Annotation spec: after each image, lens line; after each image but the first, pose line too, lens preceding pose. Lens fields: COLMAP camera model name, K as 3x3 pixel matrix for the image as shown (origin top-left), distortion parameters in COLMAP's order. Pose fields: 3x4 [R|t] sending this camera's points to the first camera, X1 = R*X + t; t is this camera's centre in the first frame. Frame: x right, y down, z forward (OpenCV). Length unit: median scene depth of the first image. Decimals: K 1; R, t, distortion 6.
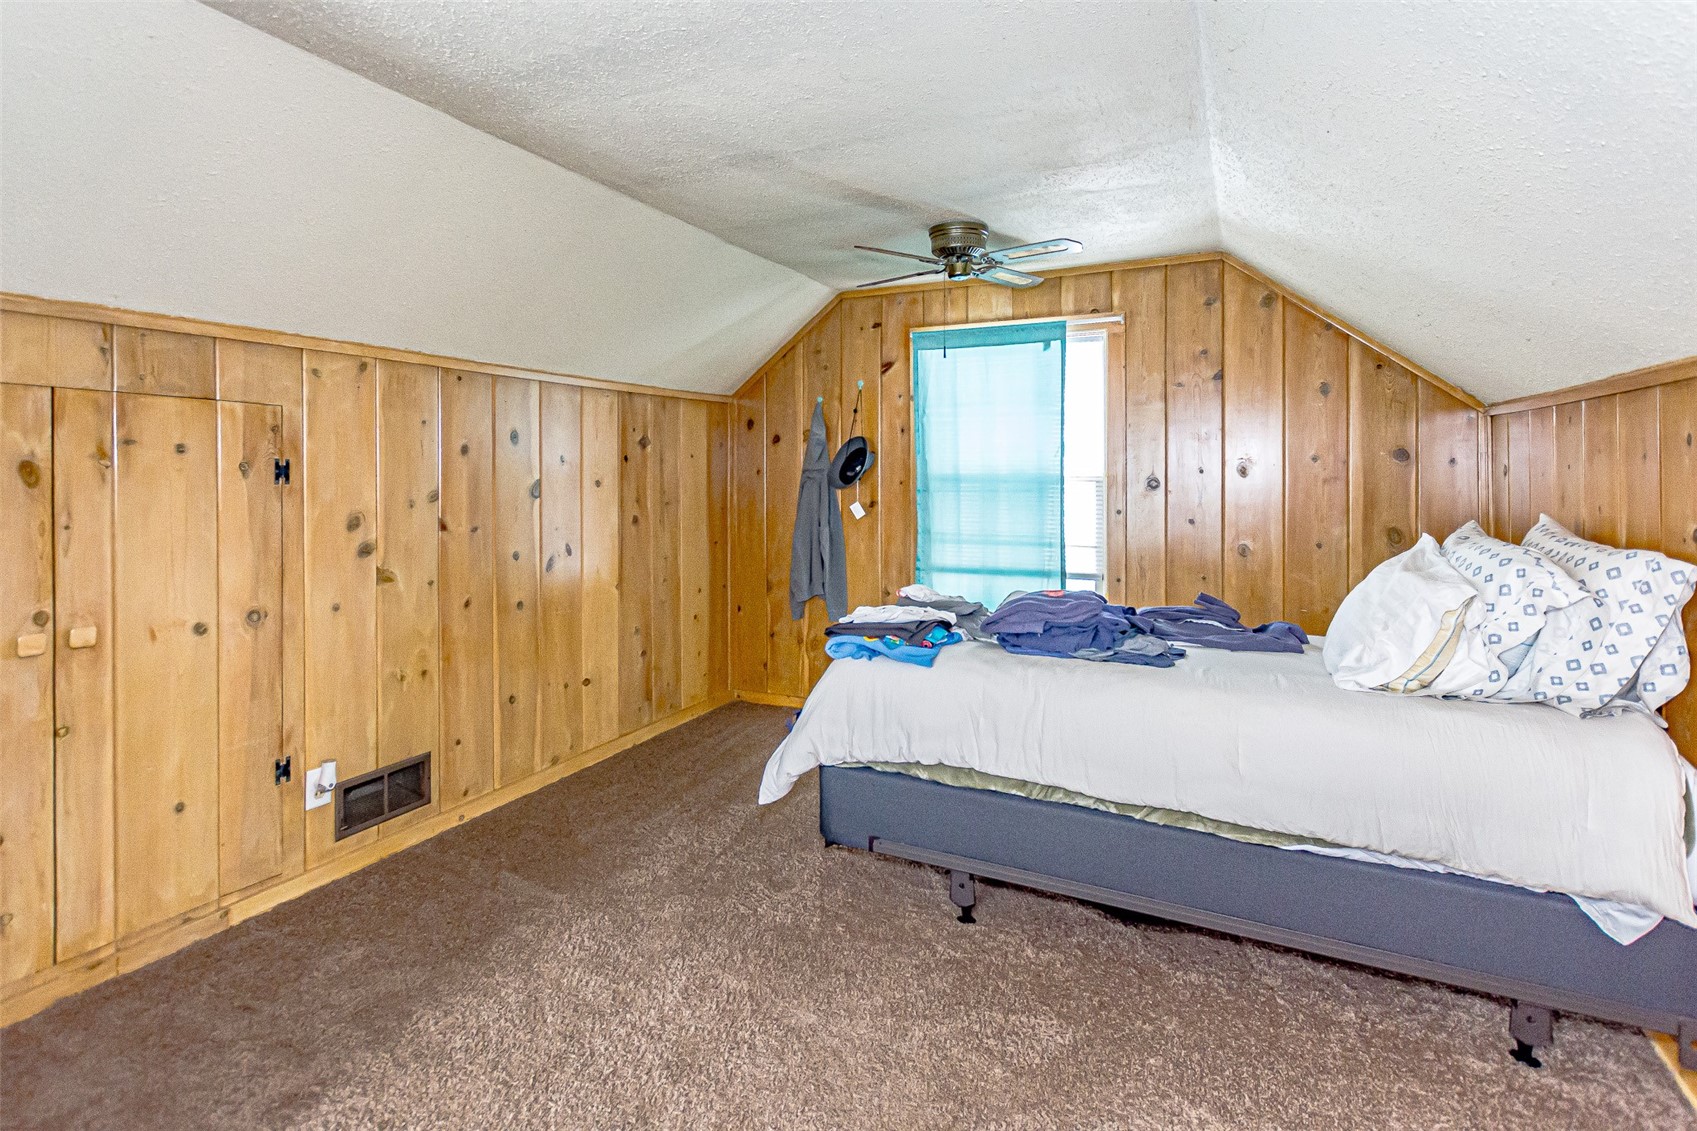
lens RADIAL K [[867.1, 0, 702.4], [0, 867.1, 468.6], [0, 0, 1]] dist [0.002756, 0.000132]
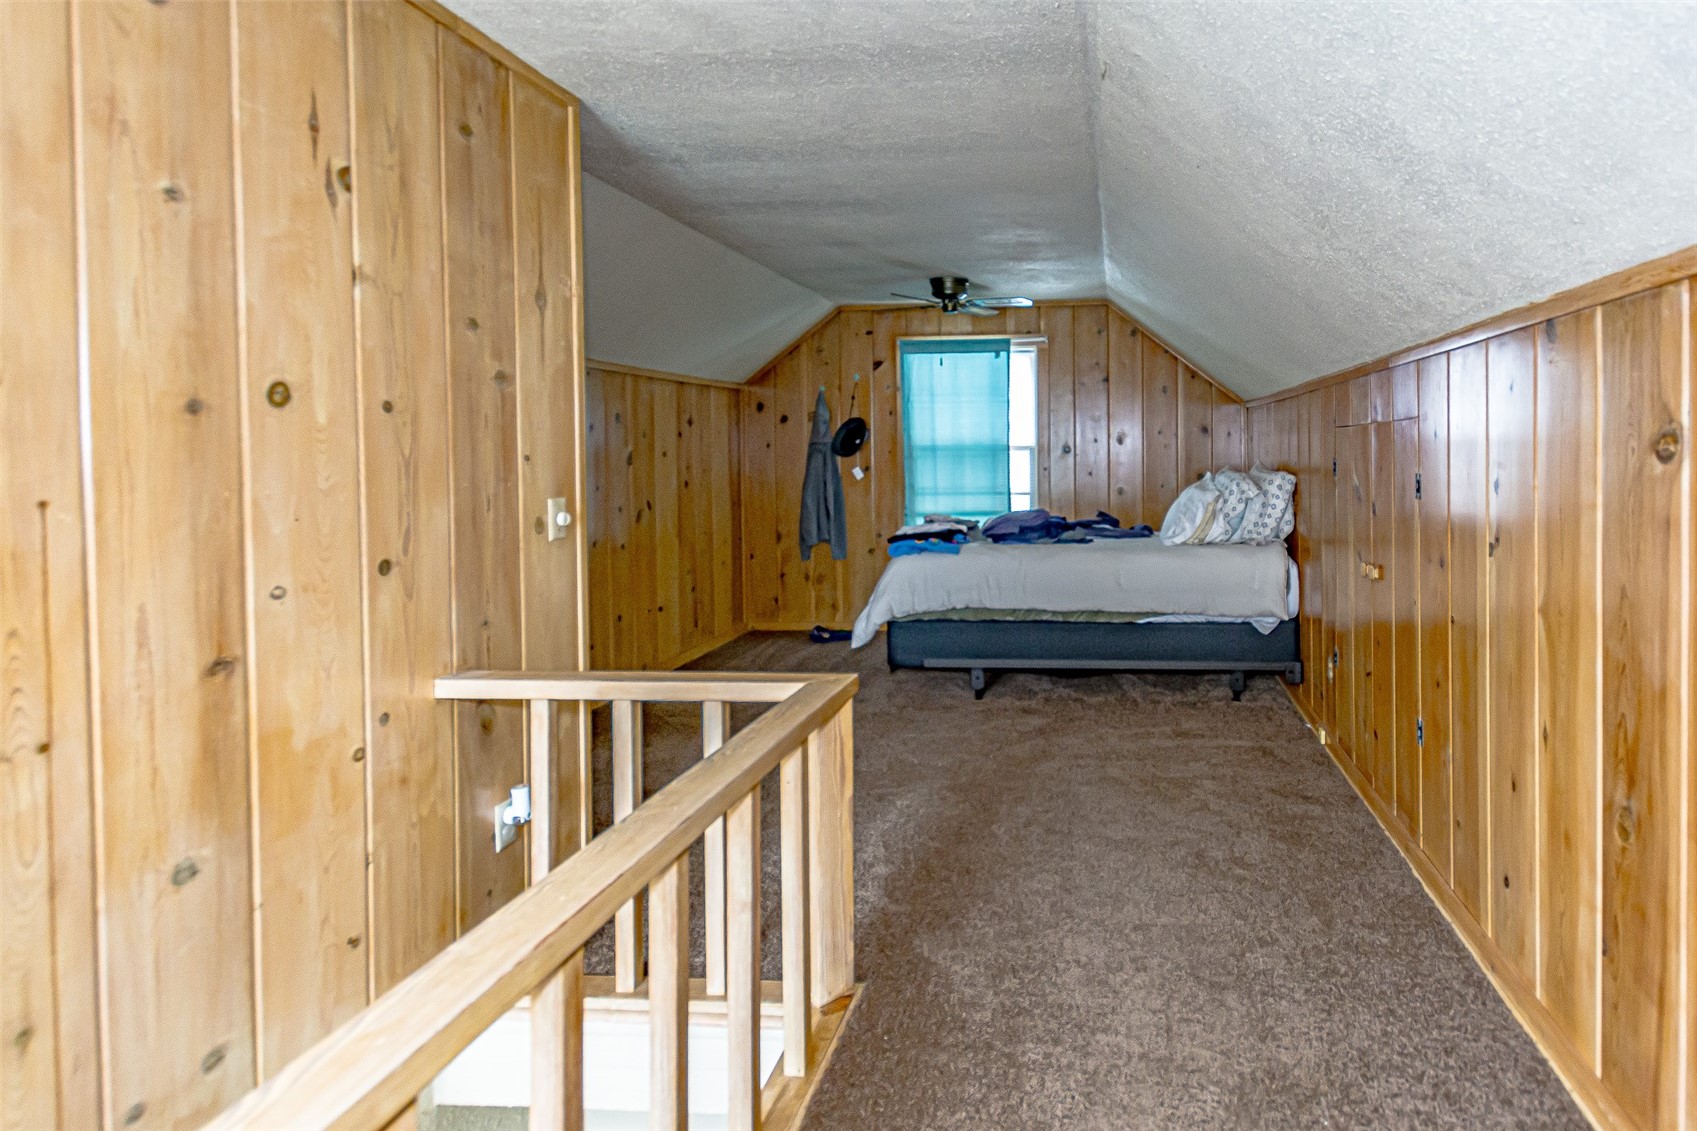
lens RADIAL K [[776.2, 0, 849.0], [0, 776.2, 445.1], [0, 0, 1]] dist [-0.002372, -0.000394]
pose [[0.975299, -0.006494, 0.220794, -0.161139], [0.006282, 0.999979, 0.001662, 0.005332], [-0.220800, -0.000233, 0.975319, -0.253499]]
